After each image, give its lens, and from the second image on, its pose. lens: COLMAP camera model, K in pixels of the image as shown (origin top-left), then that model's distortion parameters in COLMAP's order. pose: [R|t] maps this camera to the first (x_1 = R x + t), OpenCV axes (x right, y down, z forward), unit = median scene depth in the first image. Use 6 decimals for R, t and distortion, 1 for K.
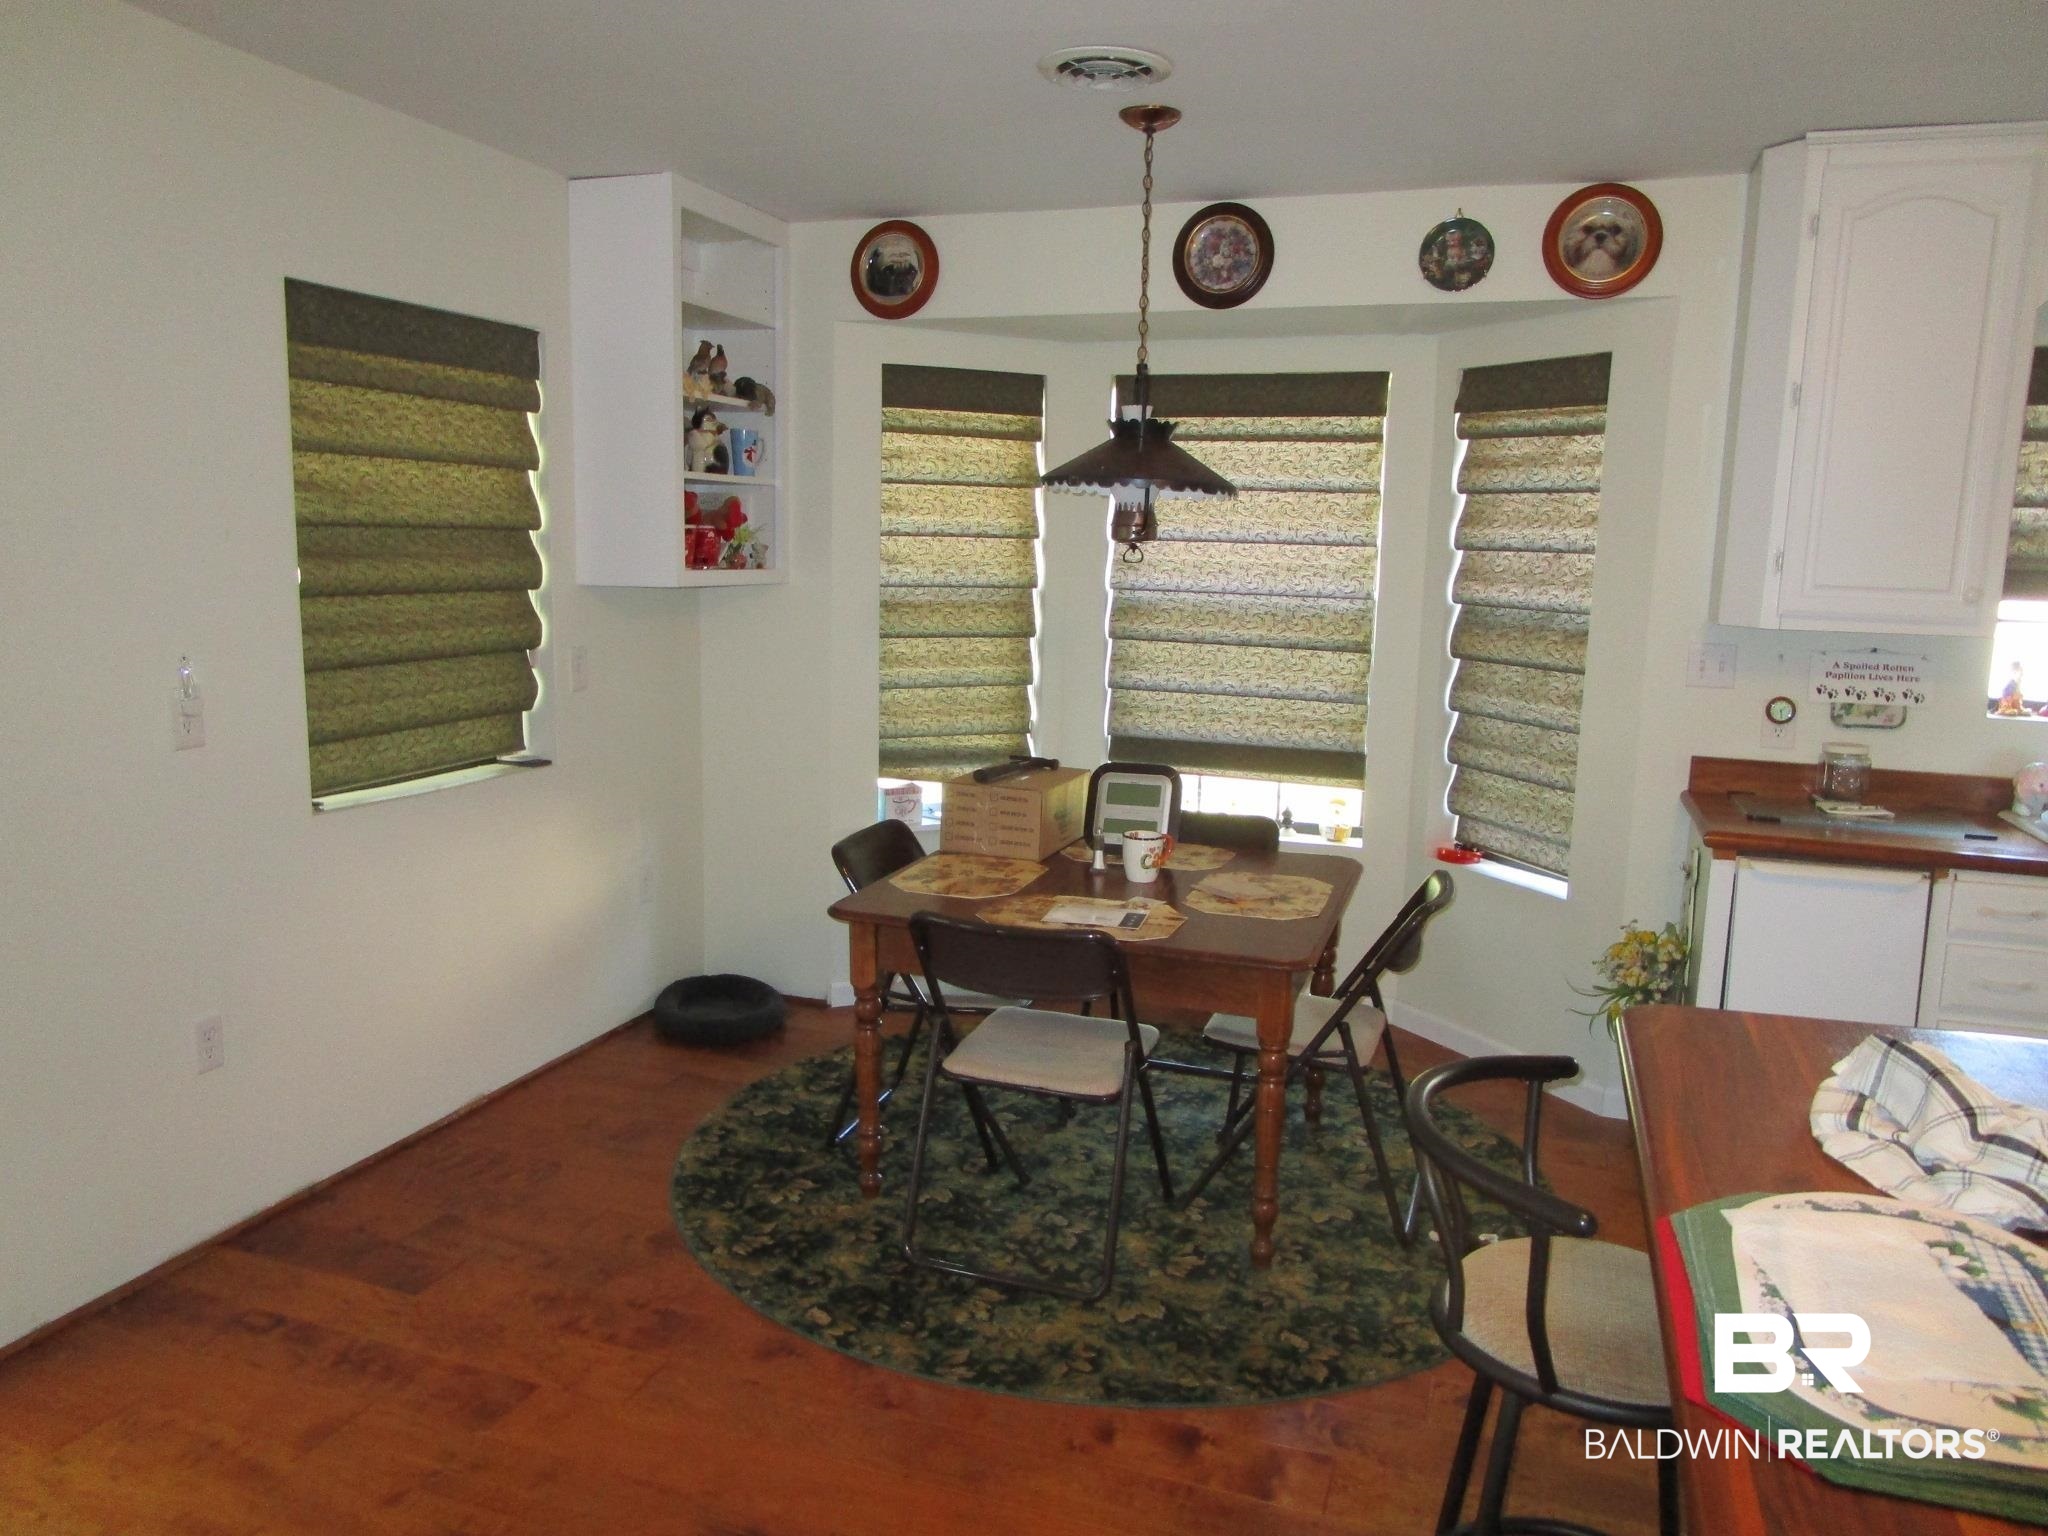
lens RADIAL K [[1424.9, 0, 1024.0], [0, 1424.9, 768.0], [0, 0, 1]] dist [-0.033016, 0.001430]
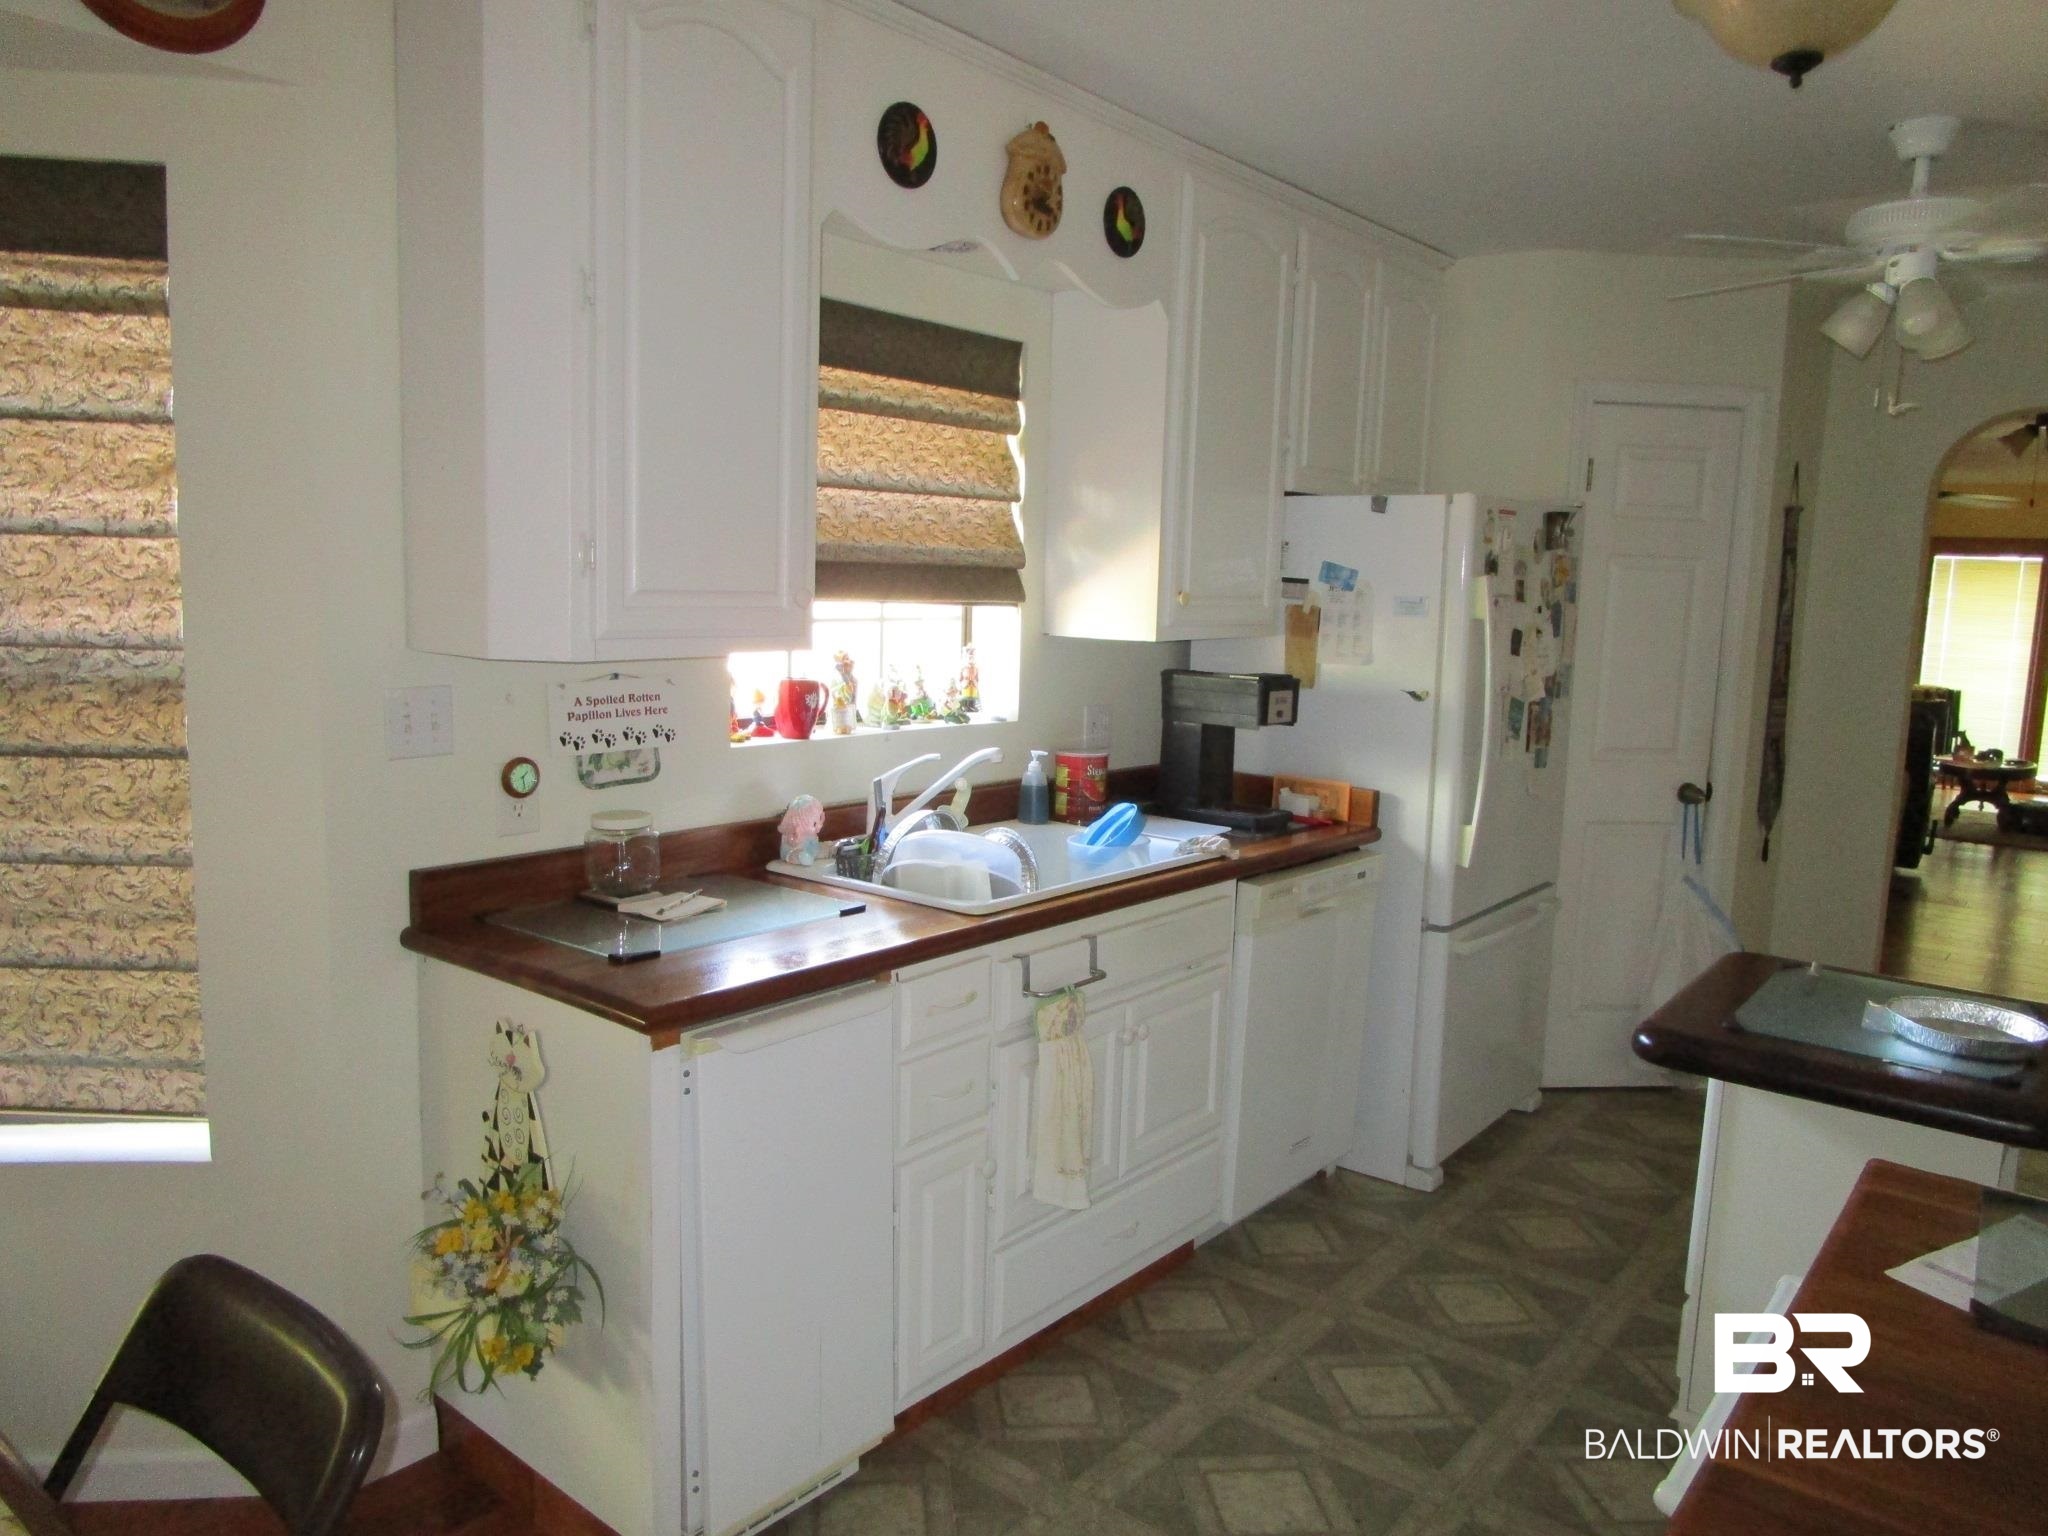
lens RADIAL K [[1424.9, 0, 1024.0], [0, 1424.9, 768.0], [0, 0, 1]] dist [-0.033016, 0.001430]
pose [[0.322110, -0.142890, 0.935857, -0.009407], [0.124762, 0.986329, 0.107655, -0.083156], [-0.938445, 0.082083, 0.335534, 0.528885]]
